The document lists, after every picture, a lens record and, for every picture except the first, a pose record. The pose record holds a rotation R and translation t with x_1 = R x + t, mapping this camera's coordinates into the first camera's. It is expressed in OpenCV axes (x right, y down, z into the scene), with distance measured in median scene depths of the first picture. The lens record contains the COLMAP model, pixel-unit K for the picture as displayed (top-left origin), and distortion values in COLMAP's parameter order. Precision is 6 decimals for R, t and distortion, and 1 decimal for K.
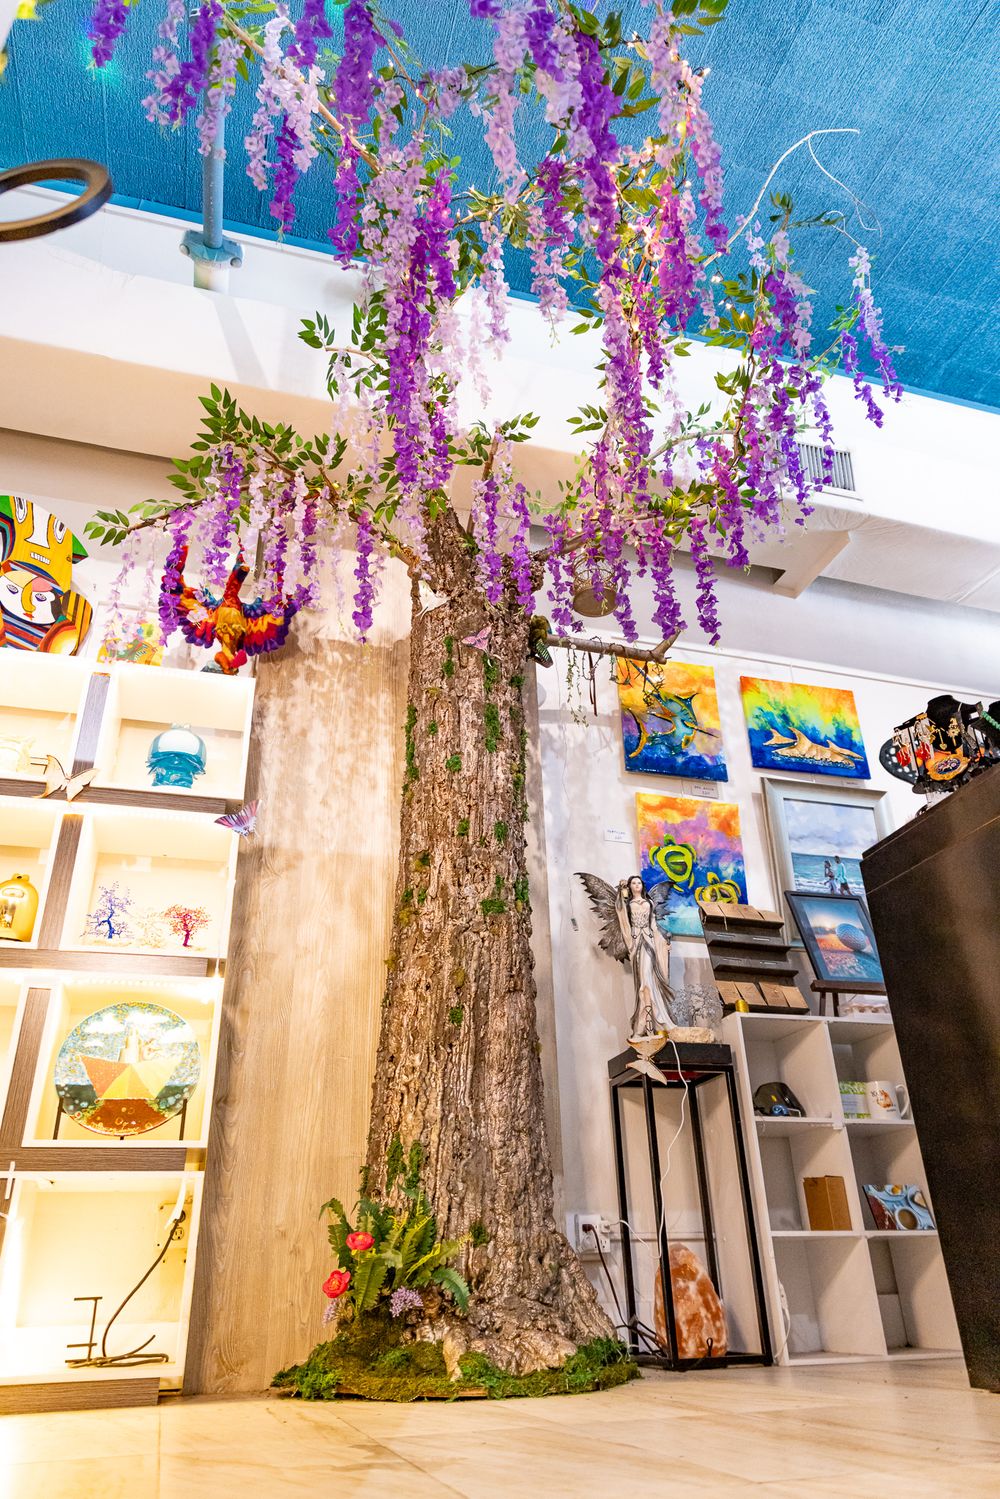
lens RADIAL K [[978.4, 0, 499.7], [0, 978.4, 738.5], [0, 0, 1]] dist [-0.012695, -0.001606]
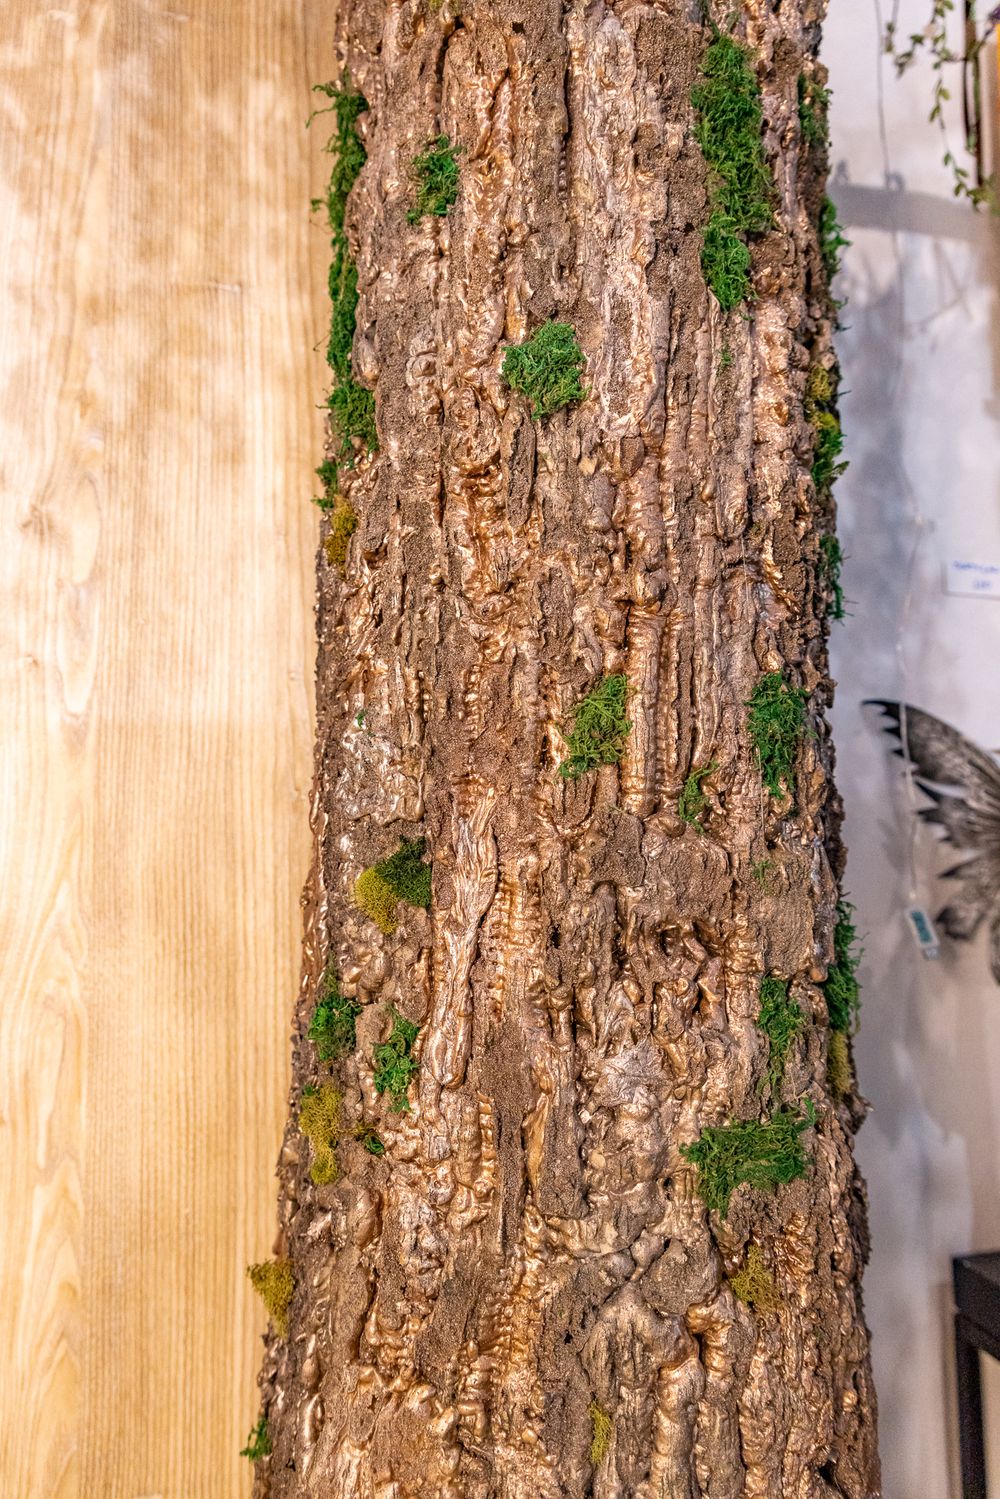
lens RADIAL K [[965.2, 0, 500.0], [0, 965.2, 749.5], [0, 0, 1]] dist [-0.010459, 0.003257]
pose [[0.999306, 0.011706, -0.035363, -0.046646], [0.003727, 0.913154, 0.407597, 0.016226], [0.037063, -0.407446, 0.912477, 0.773786]]
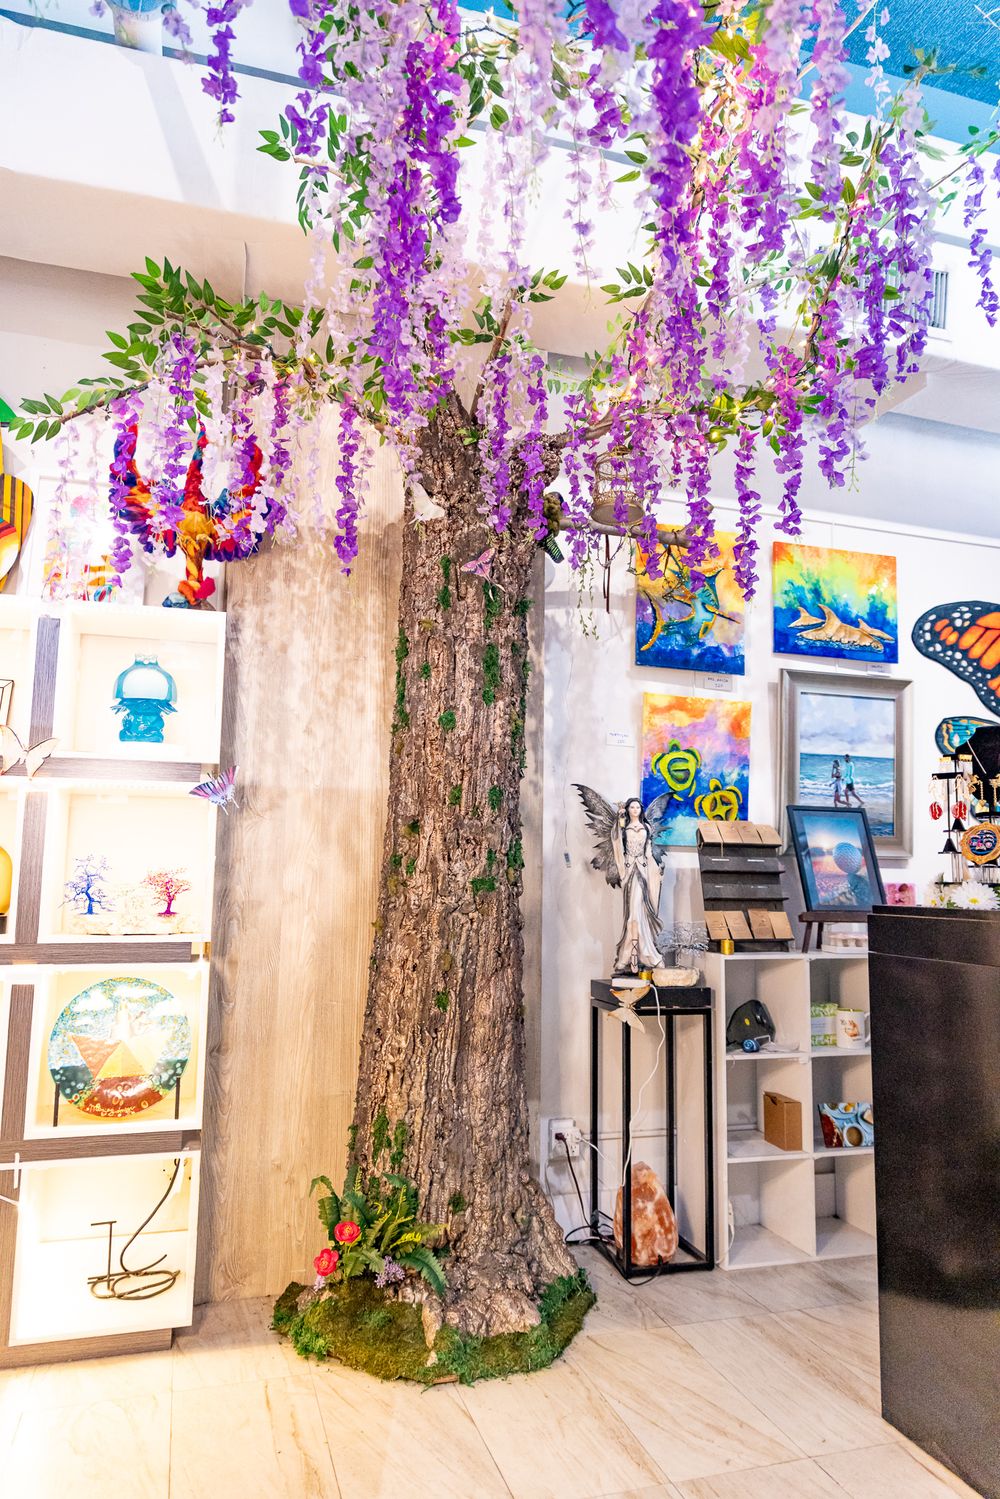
lens RADIAL K [[978.4, 0, 499.7], [0, 978.4, 738.5], [0, 0, 1]] dist [-0.012695, -0.001606]
pose [[0.999048, 0.043175, 0.006254, -0.002795], [-0.042486, 0.930372, 0.364147, -0.286439], [0.009904, -0.364066, 0.931320, 0.137037]]
